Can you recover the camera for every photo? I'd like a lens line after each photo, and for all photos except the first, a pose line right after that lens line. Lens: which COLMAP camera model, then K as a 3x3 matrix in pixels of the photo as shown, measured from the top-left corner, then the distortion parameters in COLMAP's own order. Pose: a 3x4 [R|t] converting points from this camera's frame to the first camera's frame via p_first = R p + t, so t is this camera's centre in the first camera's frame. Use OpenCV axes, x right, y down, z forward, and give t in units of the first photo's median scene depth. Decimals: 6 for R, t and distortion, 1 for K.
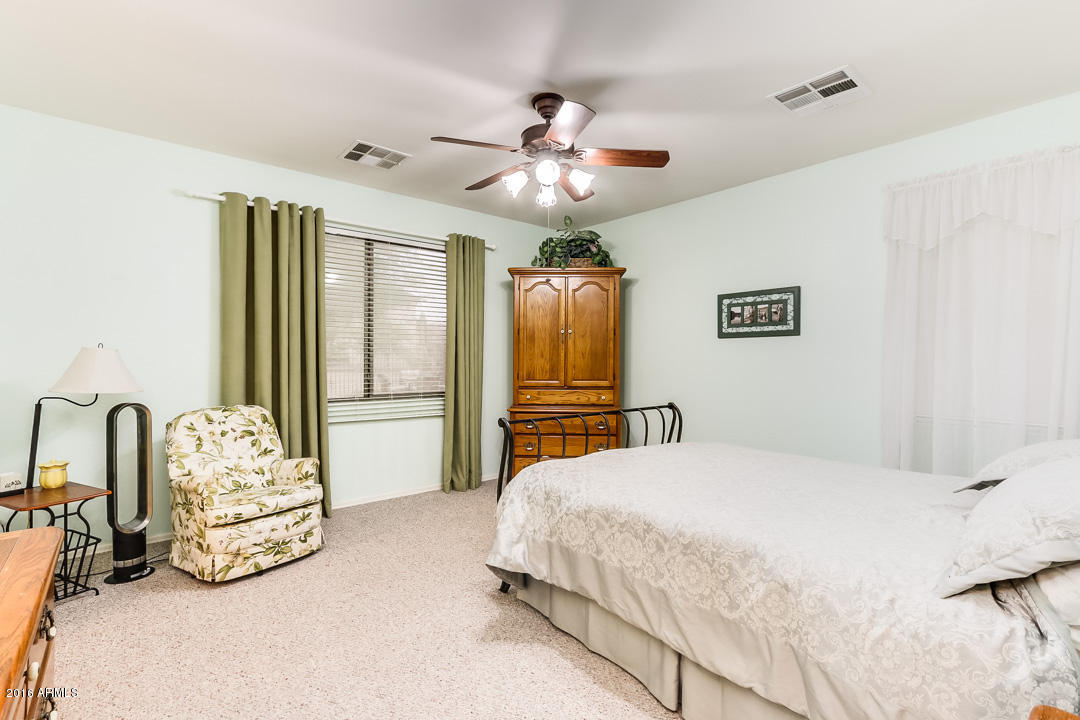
lens RADIAL K [[493.5, 0, 540.5], [0, 493.5, 357.8], [0, 0, 1]] dist [0.000363, 0.000800]
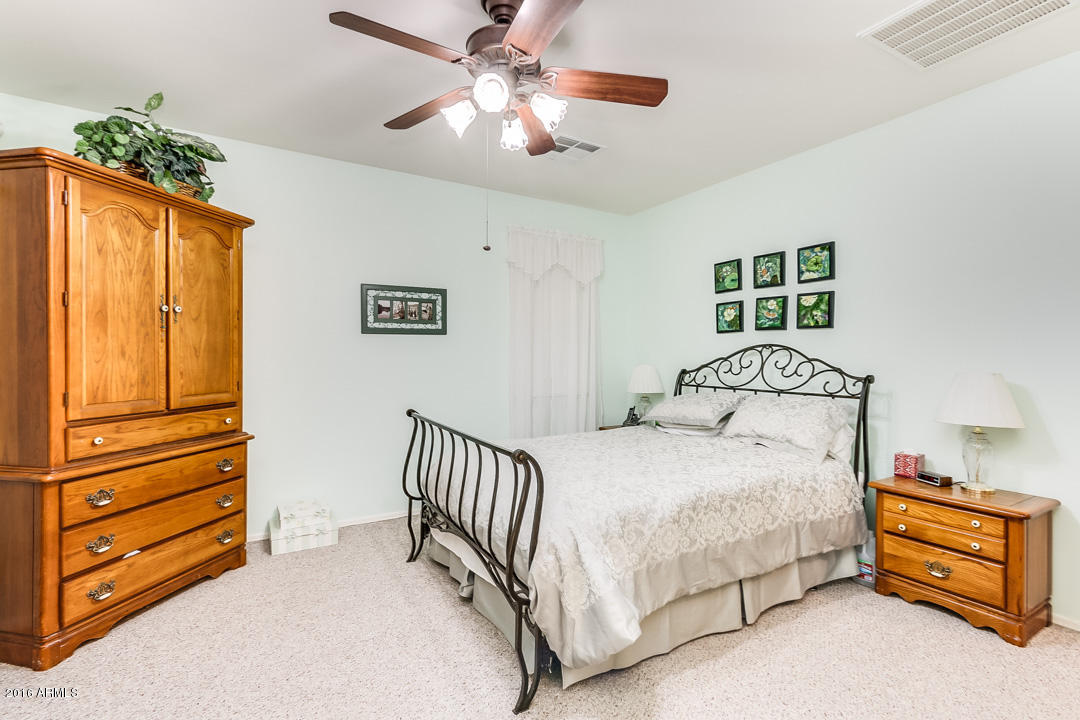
lens RADIAL K [[493.5, 0, 541.9], [0, 493.5, 359.0], [0, 0, 1]] dist [0.000363, 0.000800]
pose [[0.160801, -0.012803, 0.986904, -0.475381], [0.001474, 0.999918, 0.012731, -0.004801], [-0.986986, -0.000592, 0.160807, 0.570687]]
